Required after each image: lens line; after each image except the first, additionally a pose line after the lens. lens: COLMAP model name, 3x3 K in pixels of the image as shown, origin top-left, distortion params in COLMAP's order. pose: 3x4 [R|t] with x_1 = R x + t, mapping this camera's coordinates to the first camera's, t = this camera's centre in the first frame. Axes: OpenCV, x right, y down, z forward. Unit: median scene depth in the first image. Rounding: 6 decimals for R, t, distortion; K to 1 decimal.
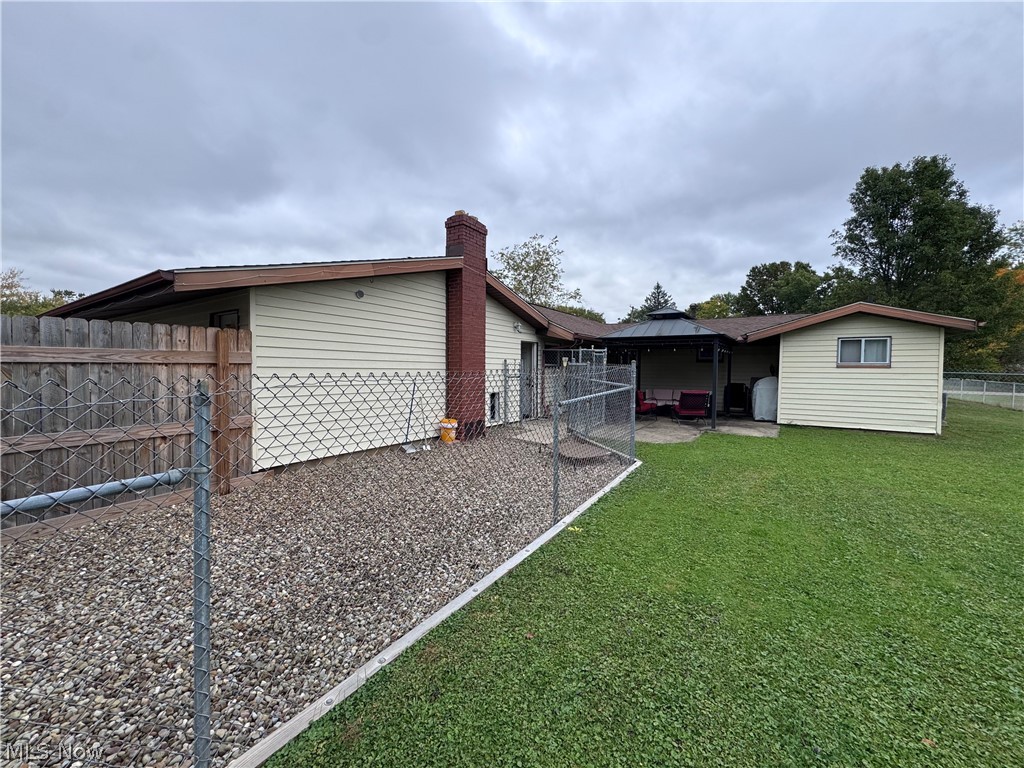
lens RADIAL K [[409.2, 0, 510.9], [0, 409.2, 383.1], [0, 0, 1]] dist [-0.002957, 0.000828]
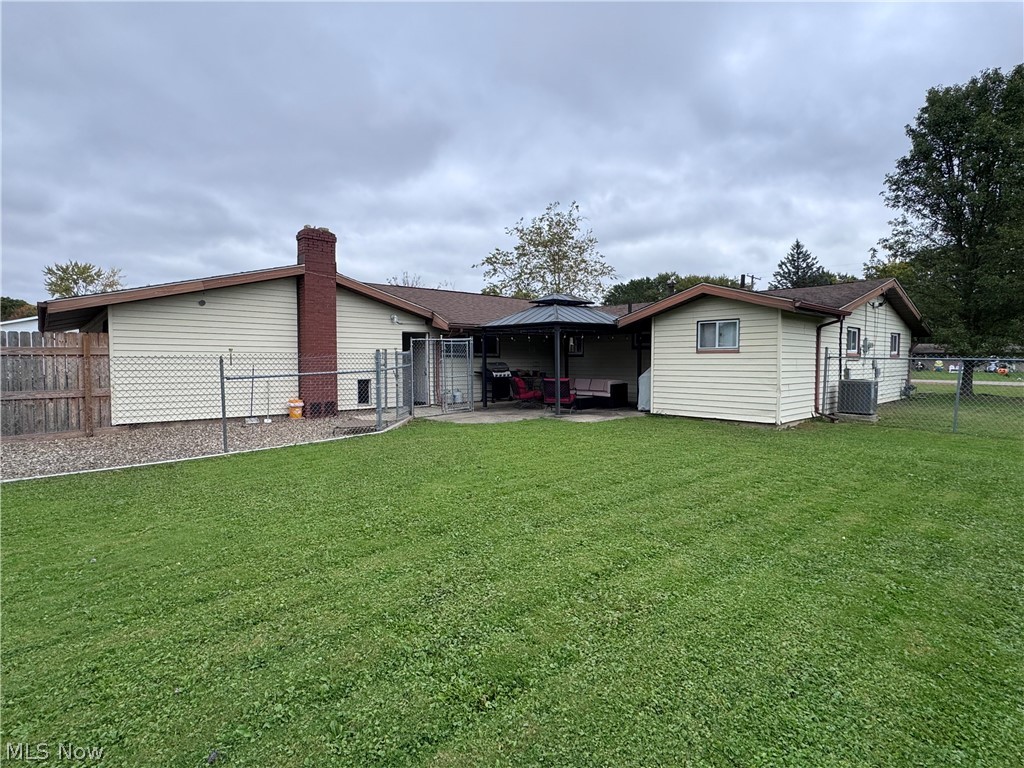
lens RADIAL K [[537.5, 0, 518.8], [0, 537.5, 385.5], [0, 0, 1]] dist [-0.001178, 0.002460]
pose [[0.966162, 0.002909, -0.257921, 0.851023], [-0.000452, 0.999954, 0.009584, 0.029446], [0.257937, -0.009144, 0.966118, -0.347622]]
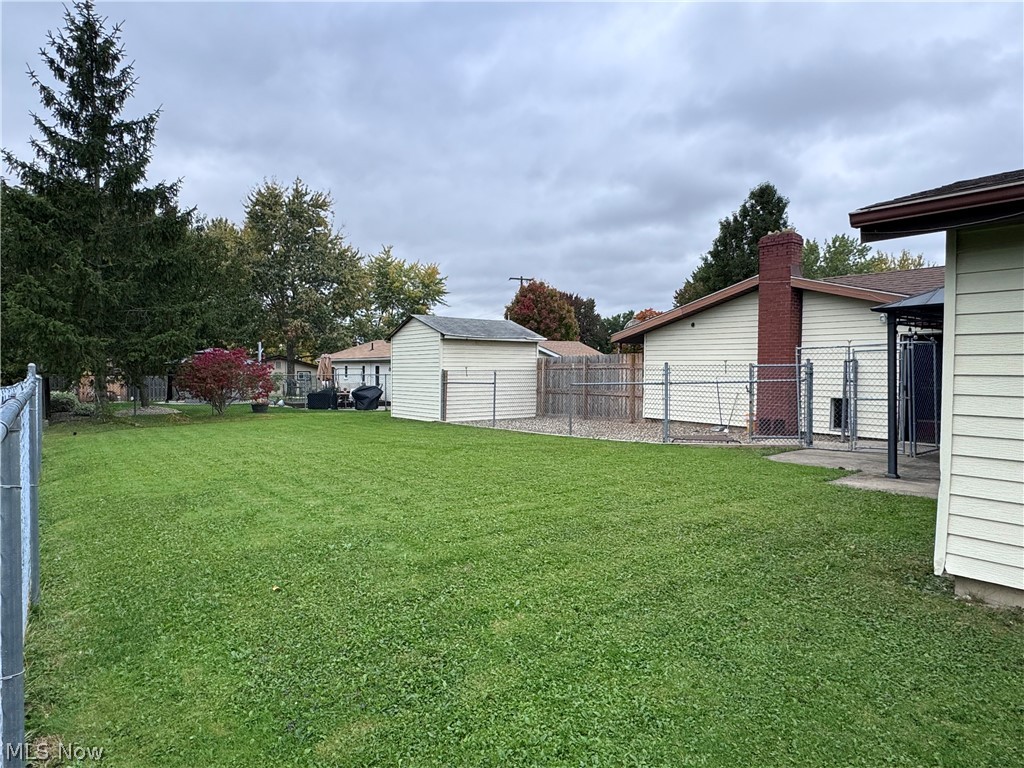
lens RADIAL K [[624.7, 0, 515.9], [0, 624.7, 375.5], [0, 0, 1]] dist [-0.004028, 0.013358]
pose [[-0.318022, -0.001039, -0.948083, 1.704455], [-0.047241, 0.998775, 0.014752, -0.014978], [0.946905, 0.049480, -0.317682, 0.878287]]
